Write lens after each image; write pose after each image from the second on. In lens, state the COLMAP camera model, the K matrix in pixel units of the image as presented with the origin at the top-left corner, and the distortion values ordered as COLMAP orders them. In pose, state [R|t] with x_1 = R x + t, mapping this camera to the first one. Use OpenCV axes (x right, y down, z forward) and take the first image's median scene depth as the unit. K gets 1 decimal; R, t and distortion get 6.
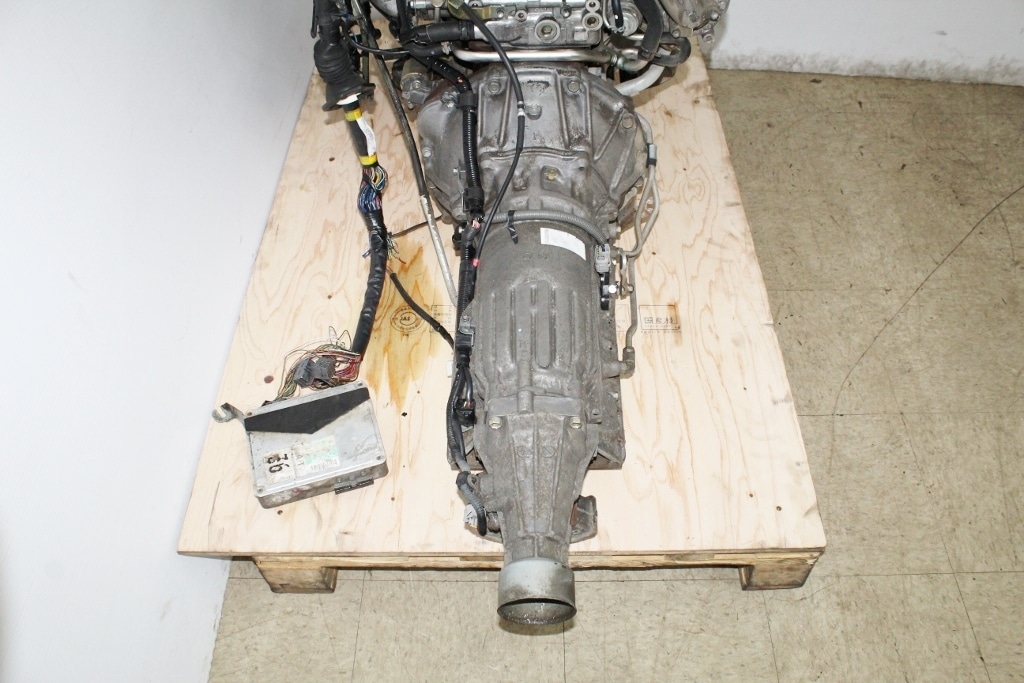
lens RADIAL K [[851.9, 0, 517.1], [0, 851.9, 345.9], [0, 0, 1]] dist [-0.166748, 0.151577]
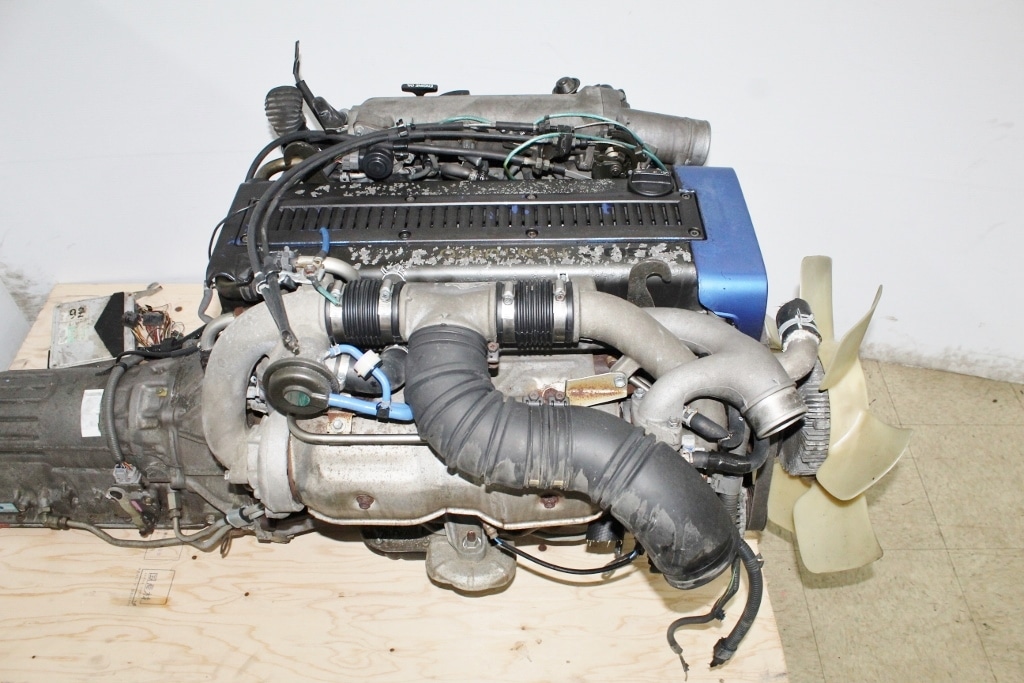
lens RADIAL K [[851.9, 0, 512.8], [0, 851.9, 340.7], [0, 0, 1]] dist [-0.166748, 0.151577]
pose [[0.006739, 0.738809, -0.673882, 0.509264], [-0.781839, 0.424040, 0.457076, -0.771583], [0.623444, 0.523786, 0.580487, 0.486074]]
